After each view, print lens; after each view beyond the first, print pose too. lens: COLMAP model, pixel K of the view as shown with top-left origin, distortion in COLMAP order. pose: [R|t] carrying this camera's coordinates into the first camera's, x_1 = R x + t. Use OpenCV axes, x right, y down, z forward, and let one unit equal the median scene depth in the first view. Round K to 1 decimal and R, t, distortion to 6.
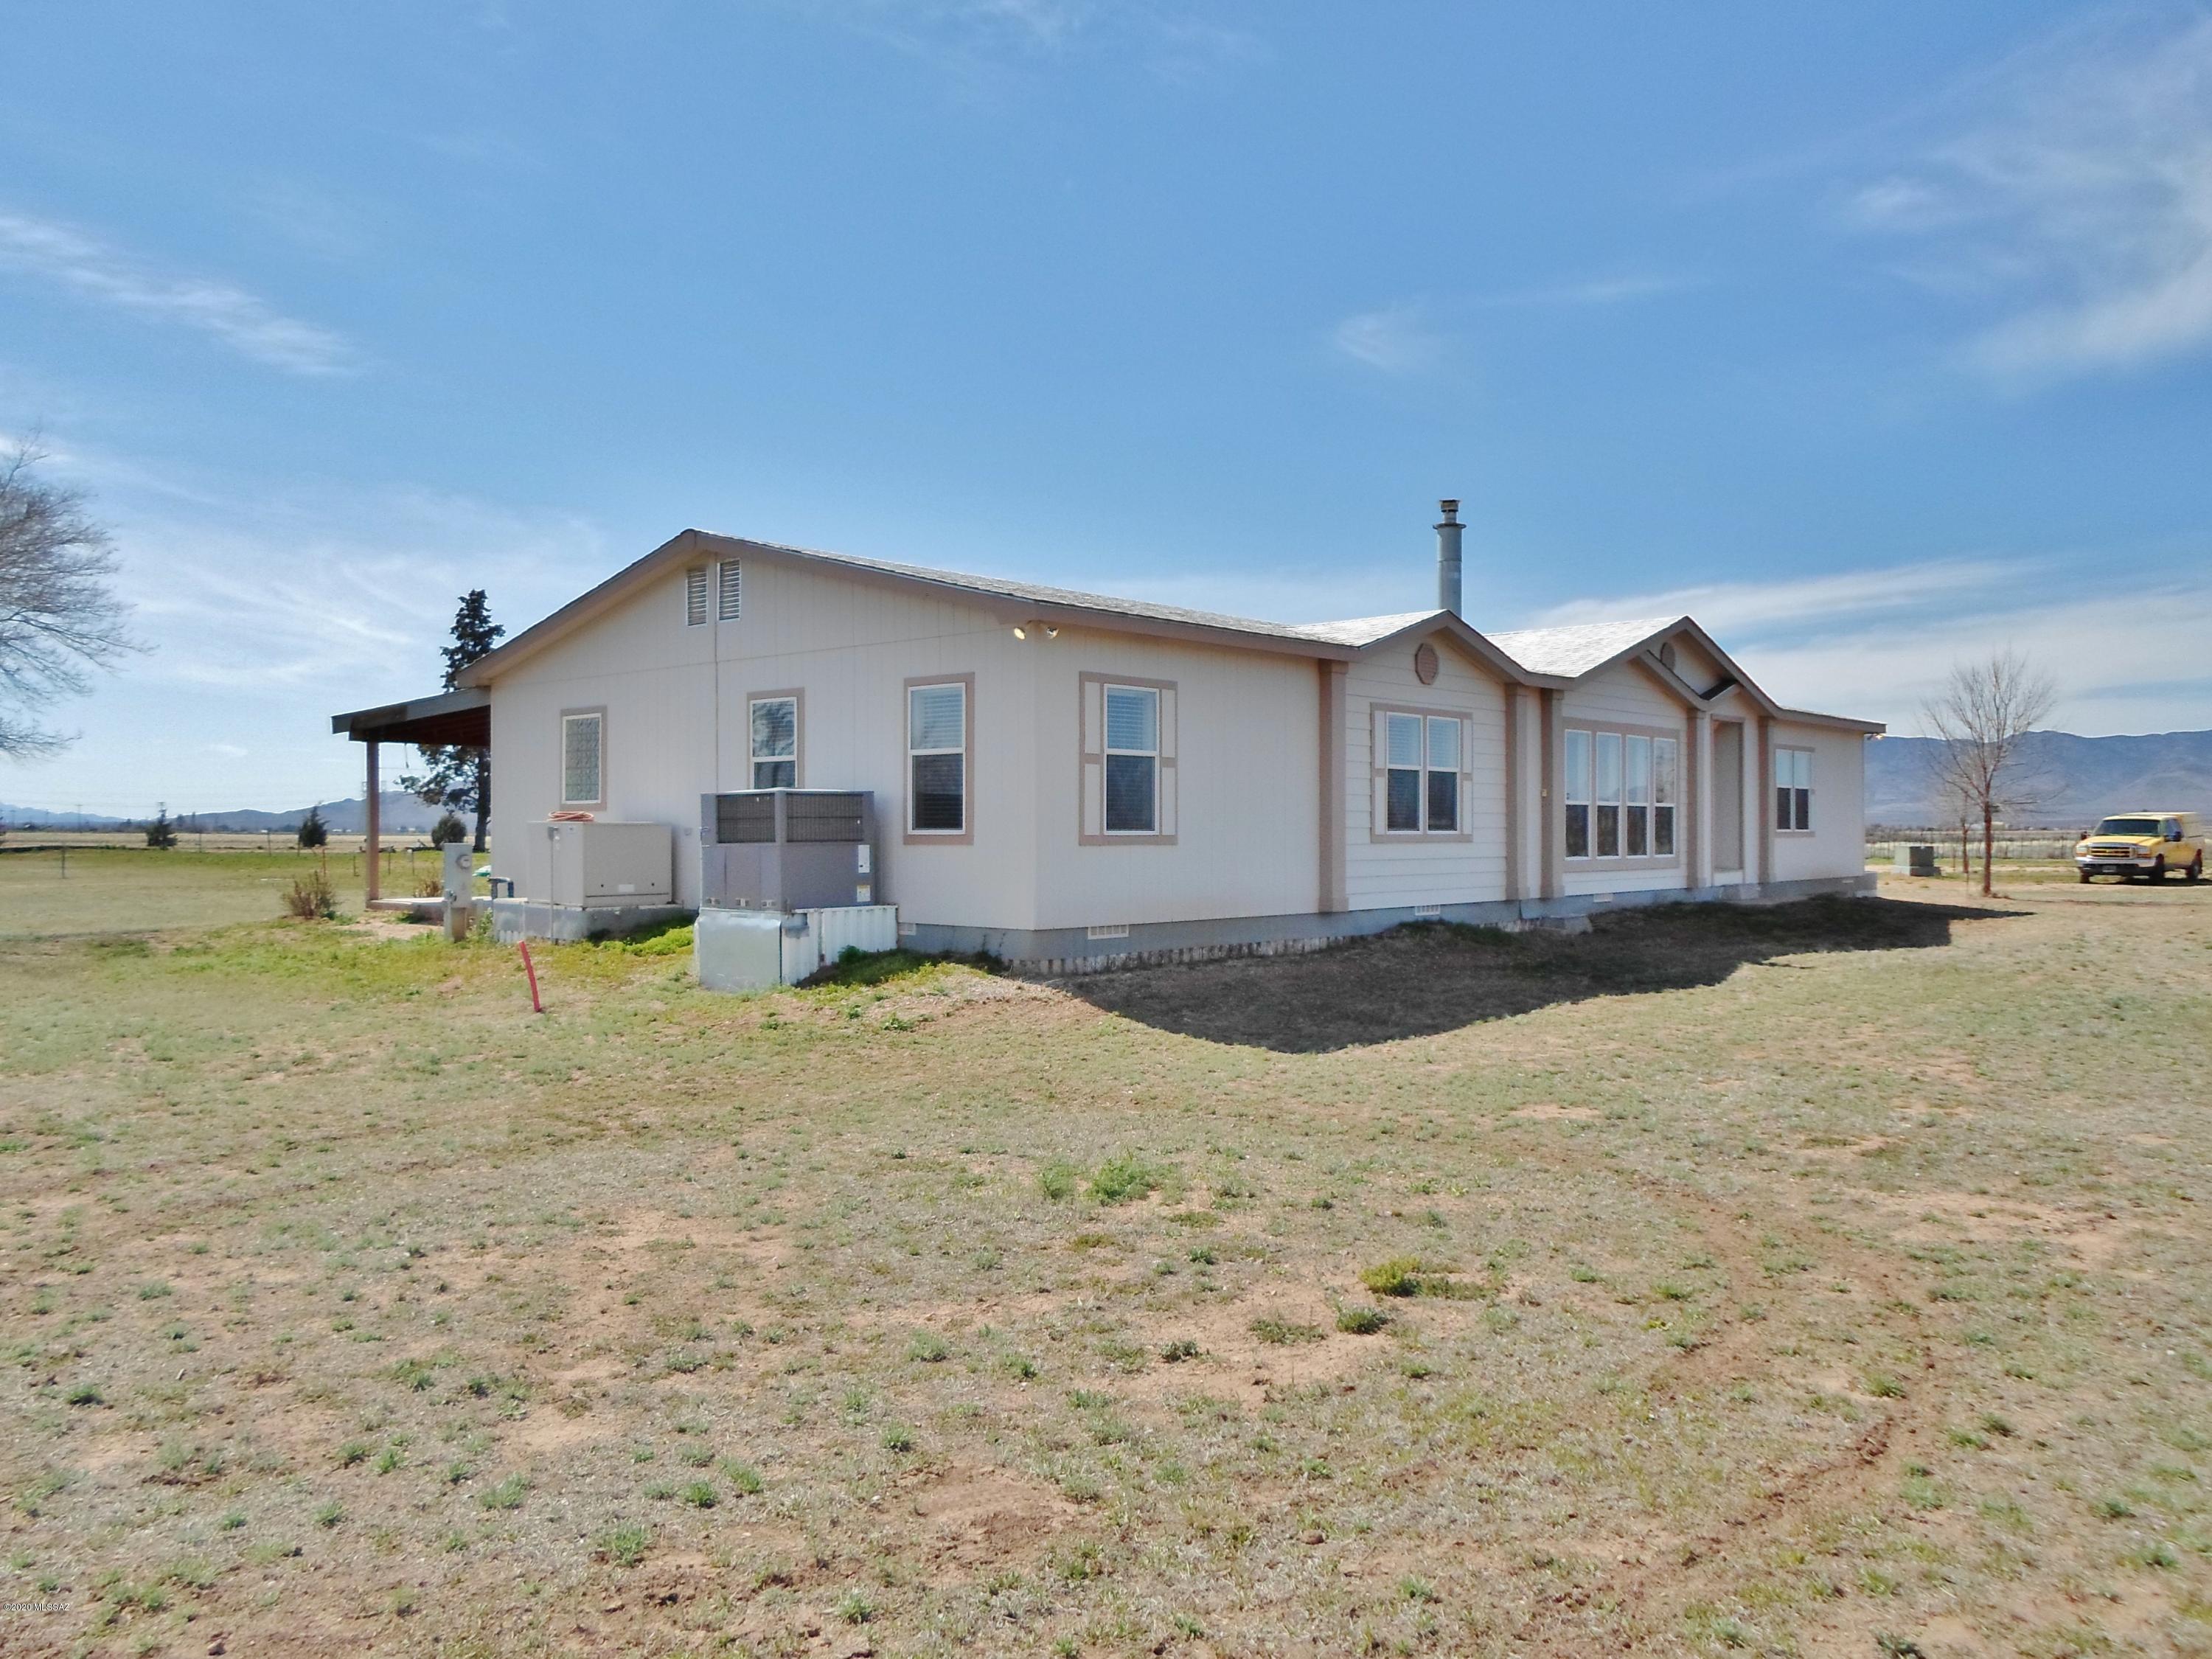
lens RADIAL K [[1655.0, 0, 1110.7], [0, 1655.0, 835.0], [0, 0, 1]] dist [-0.042475, -0.011853]
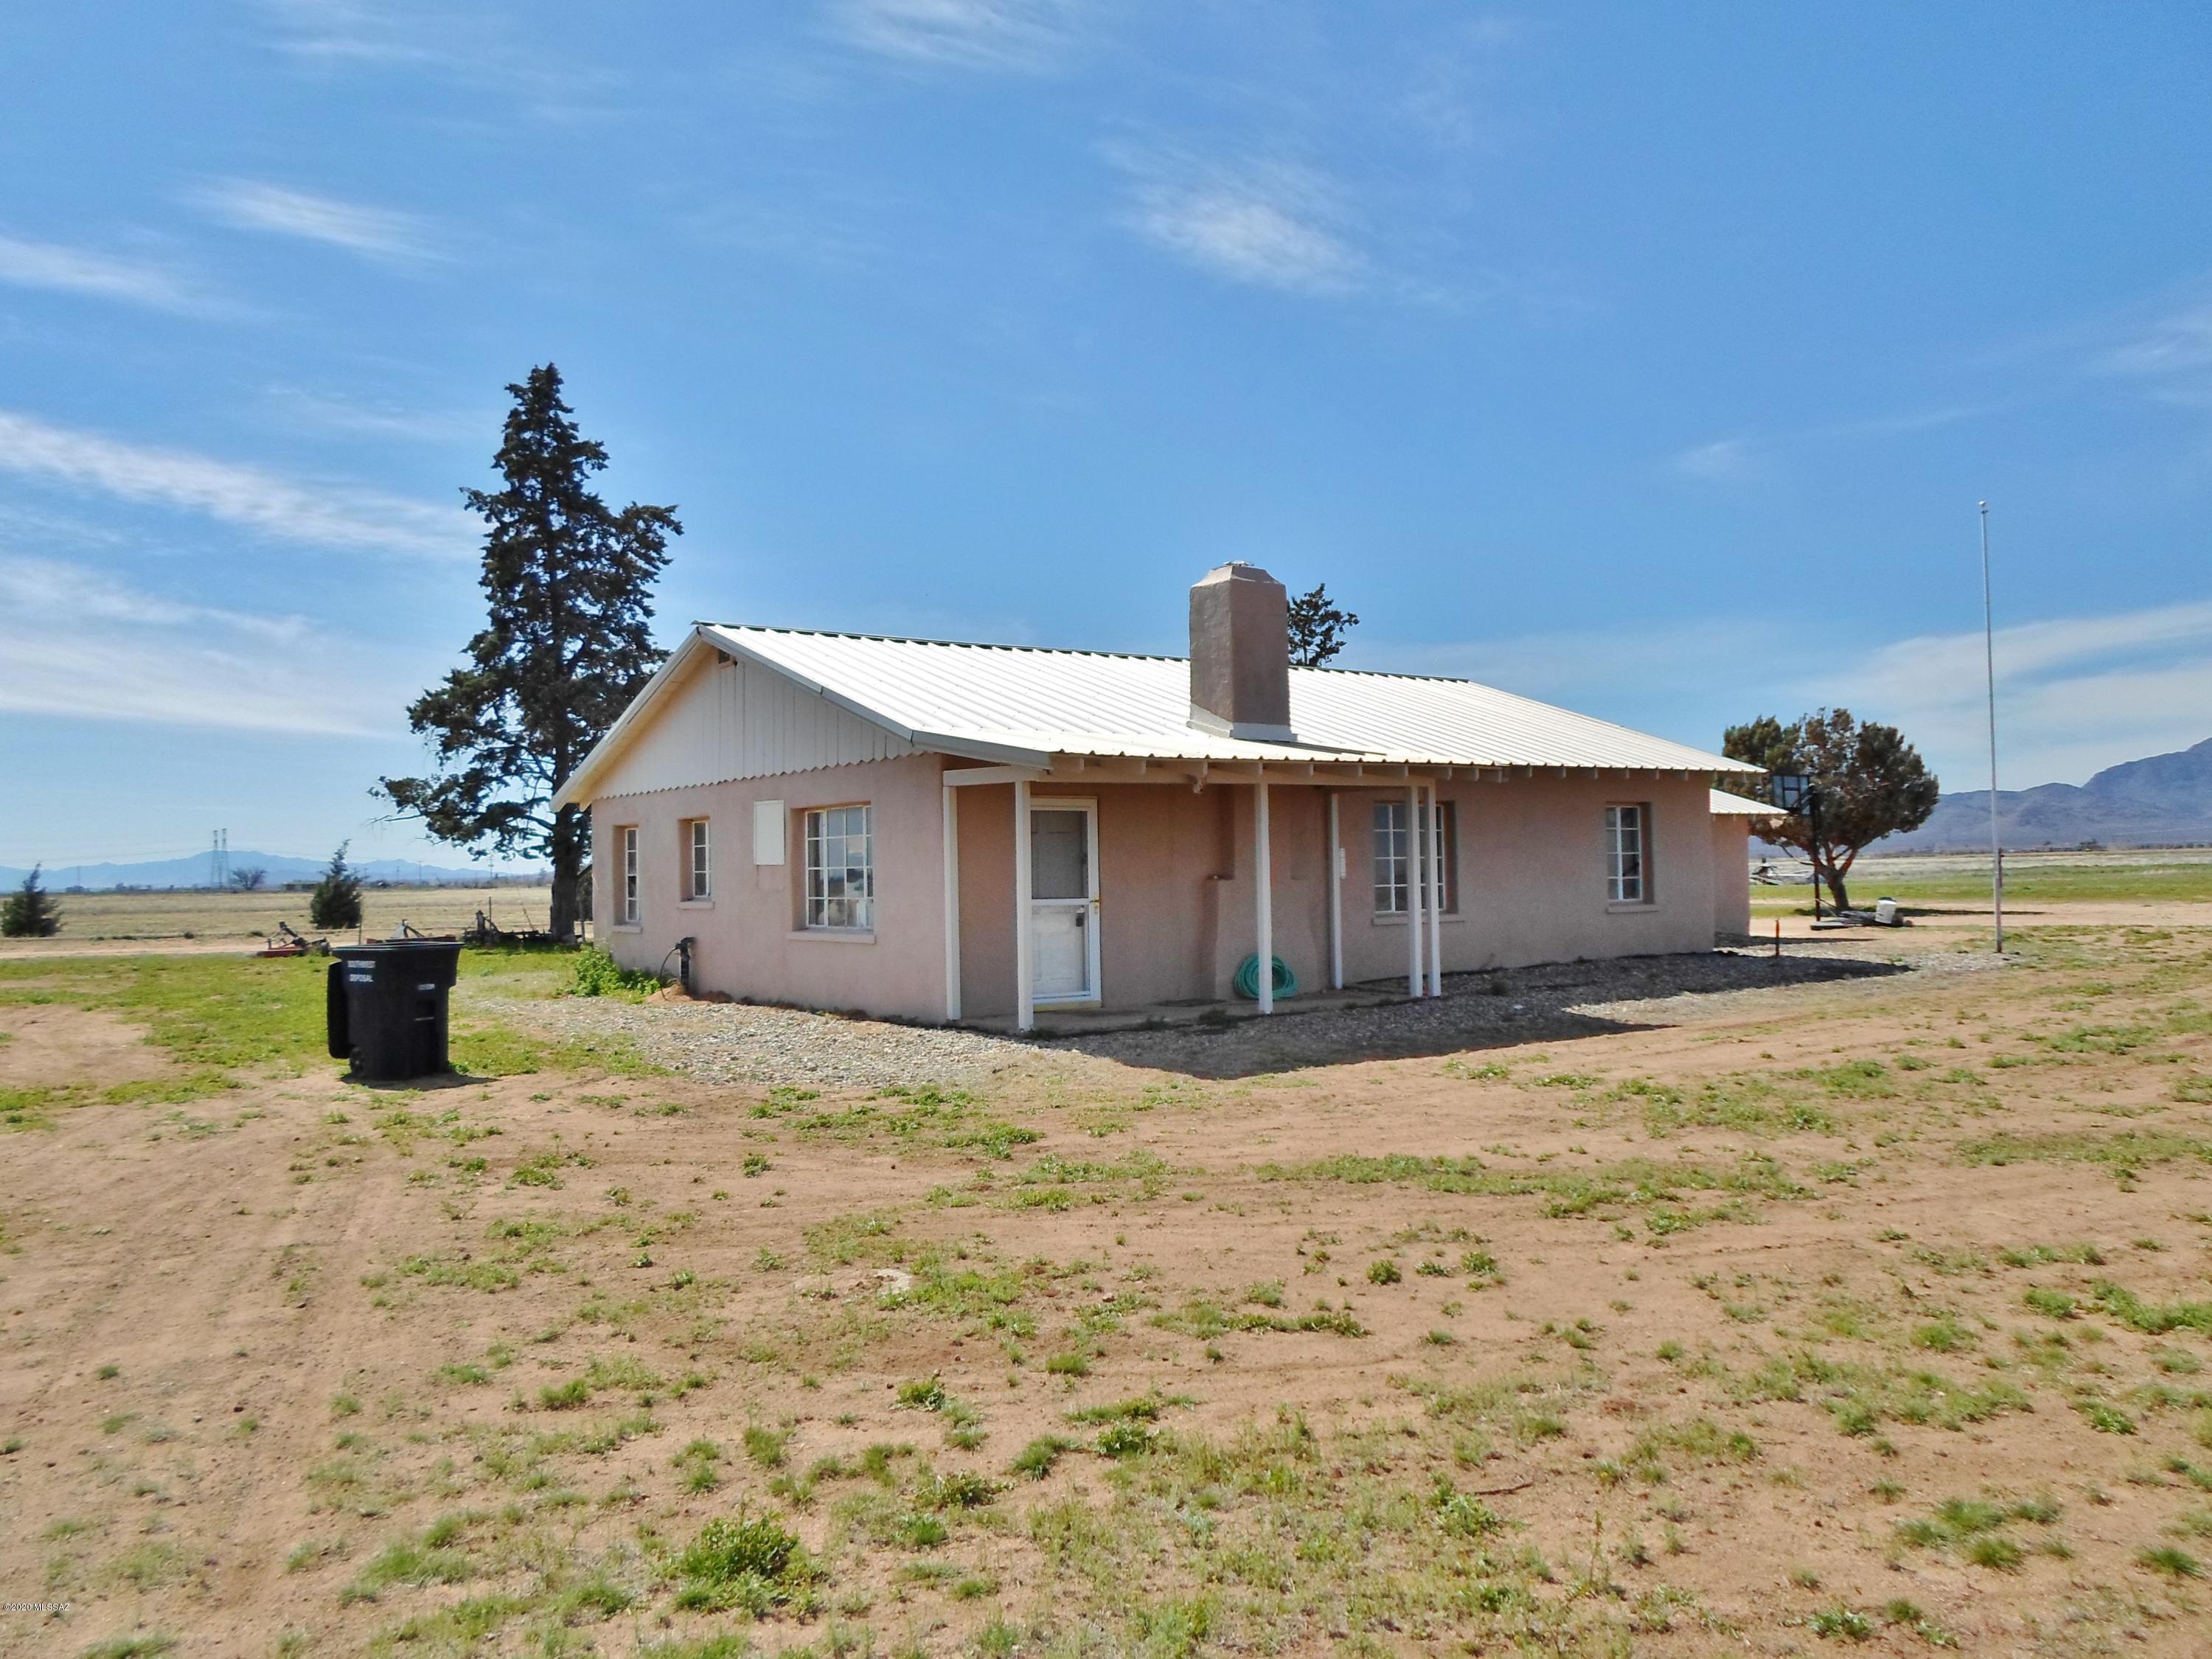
lens RADIAL K [[1655.0, 0, 1105.4], [0, 1655.0, 830.0], [0, 0, 1]] dist [-0.042475, -0.011853]
pose [[0.977577, -0.033212, -0.207945, -0.505456], [0.028645, 0.999279, -0.024934, -0.016764], [0.208623, 0.018419, 0.977823, 2.085227]]
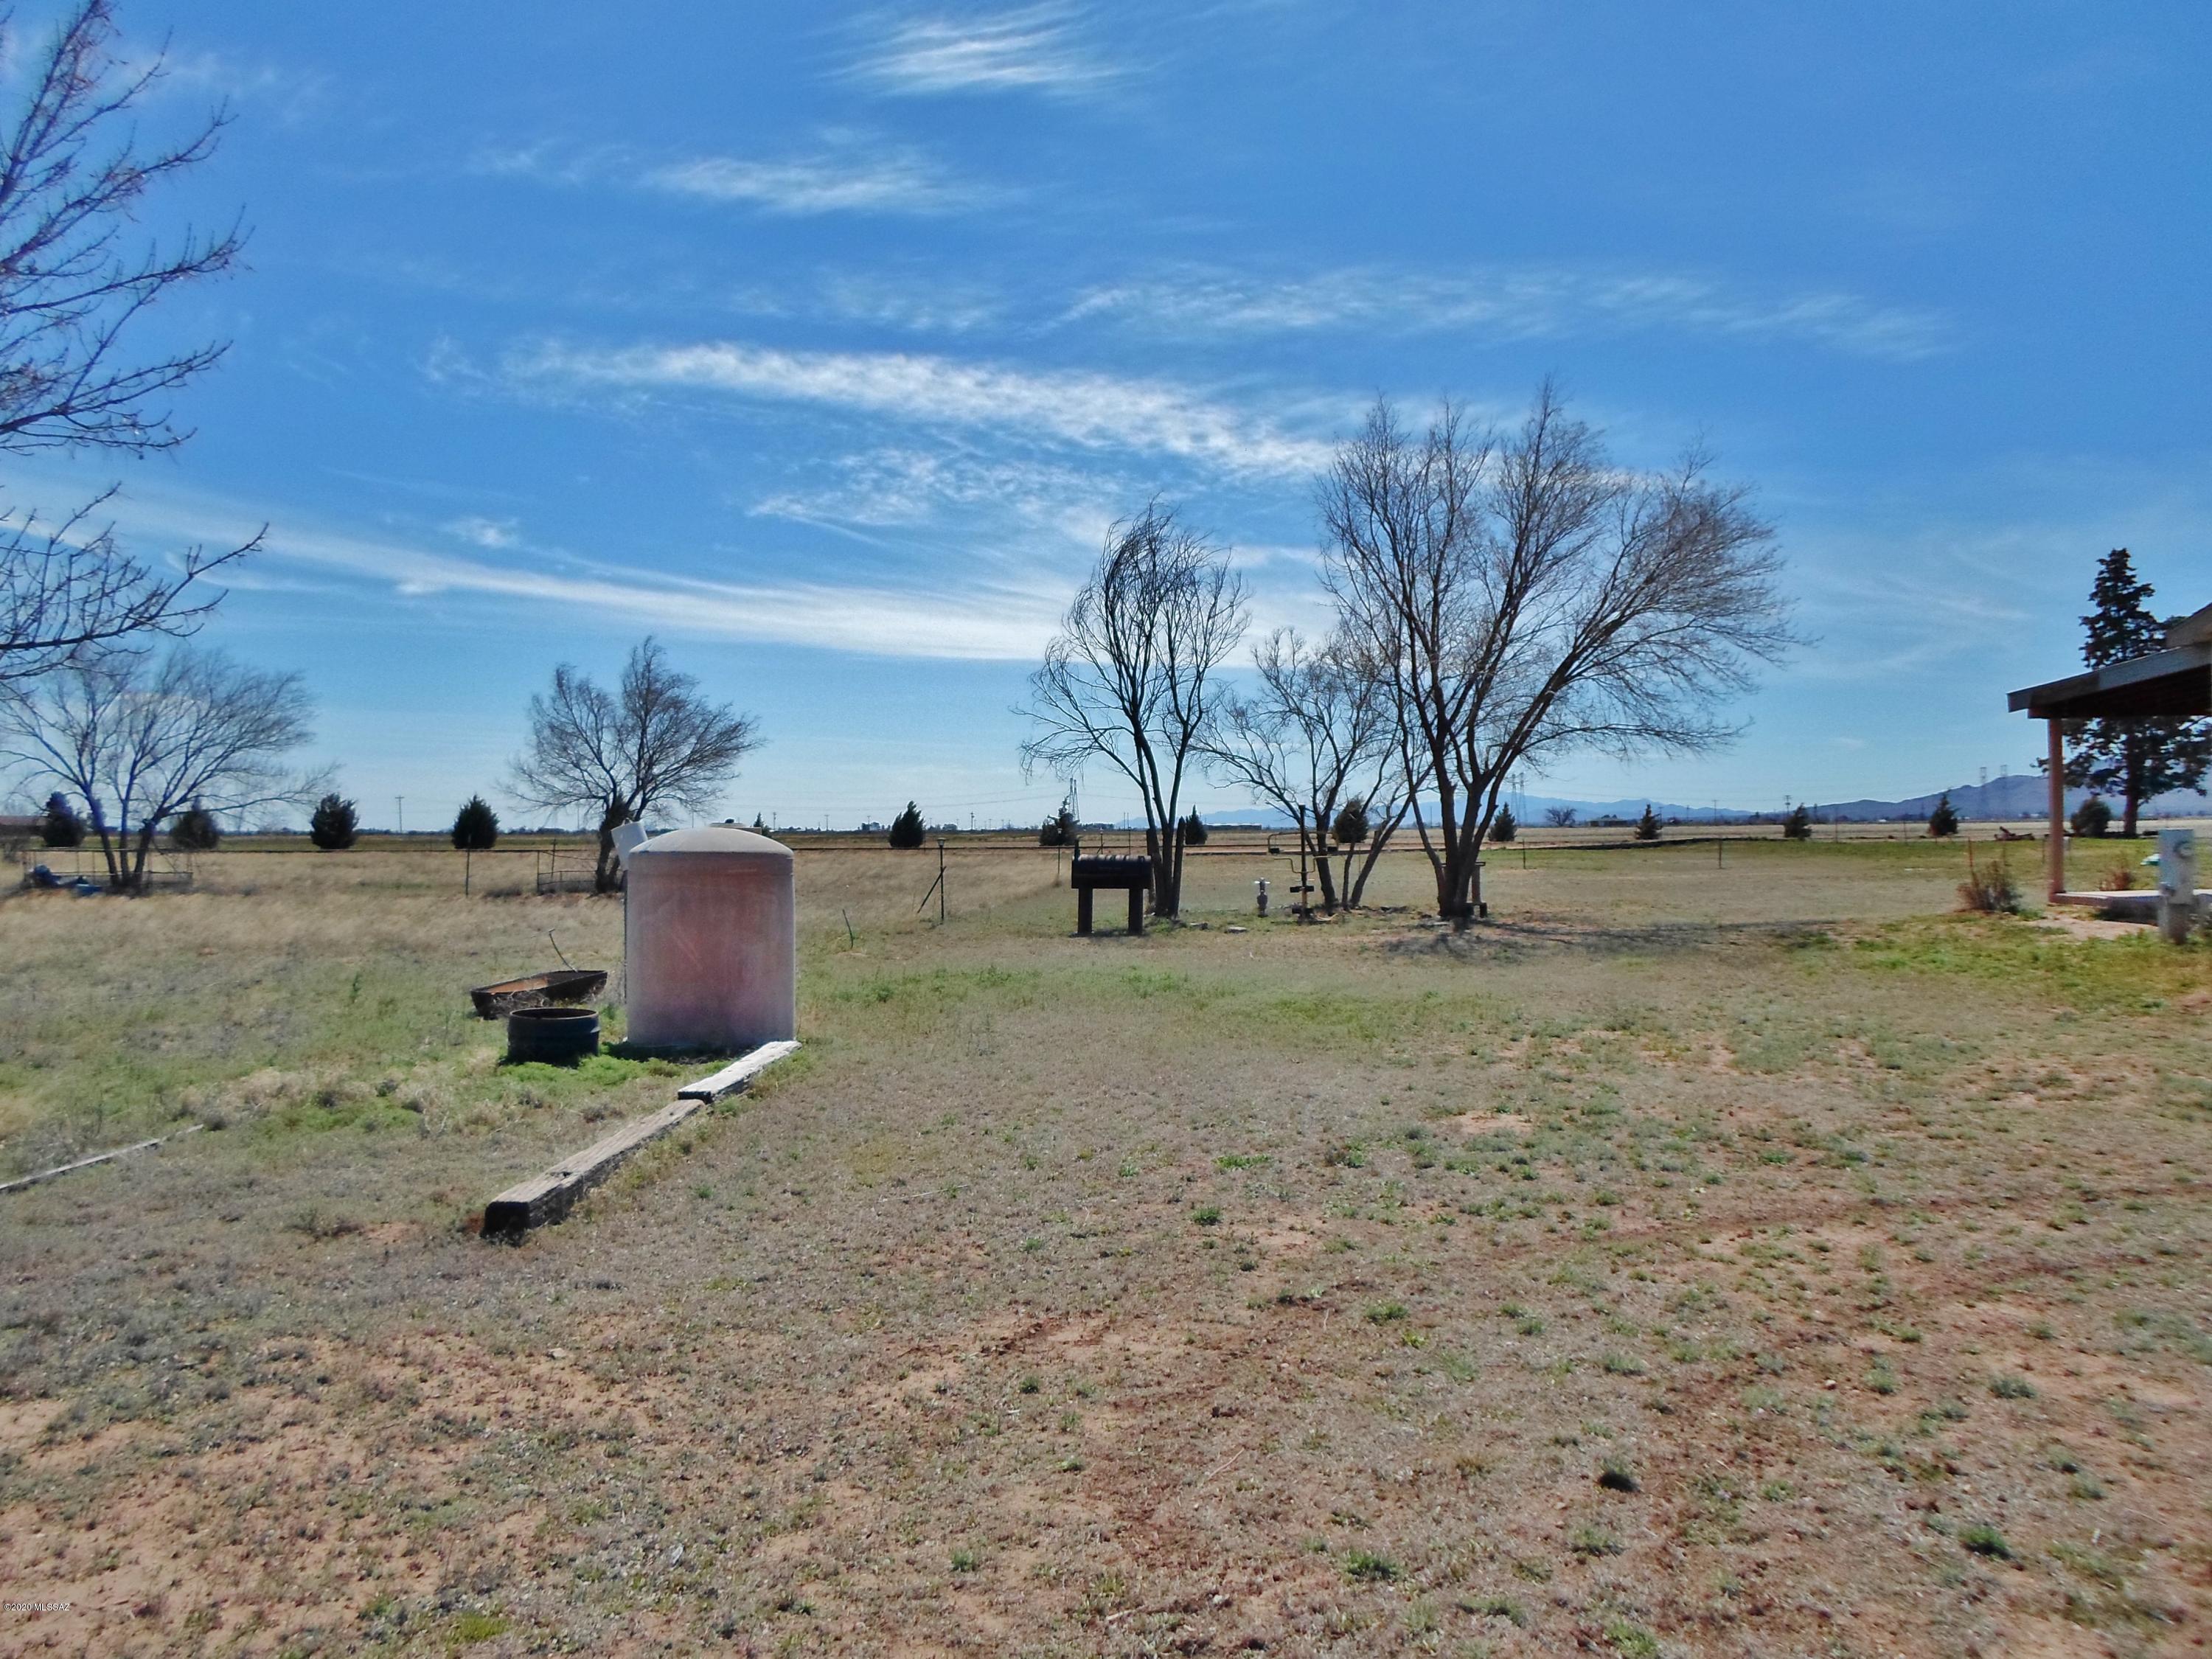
lens RADIAL K [[1655.0, 0, 1110.6], [0, 1655.0, 830.4], [0, 0, 1]] dist [-0.042475, -0.011853]
pose [[0.607960, -0.018505, -0.793752, -0.057236], [0.021888, 0.999739, -0.006543, -0.000621], [0.793666, -0.013396, 0.608206, 0.040919]]
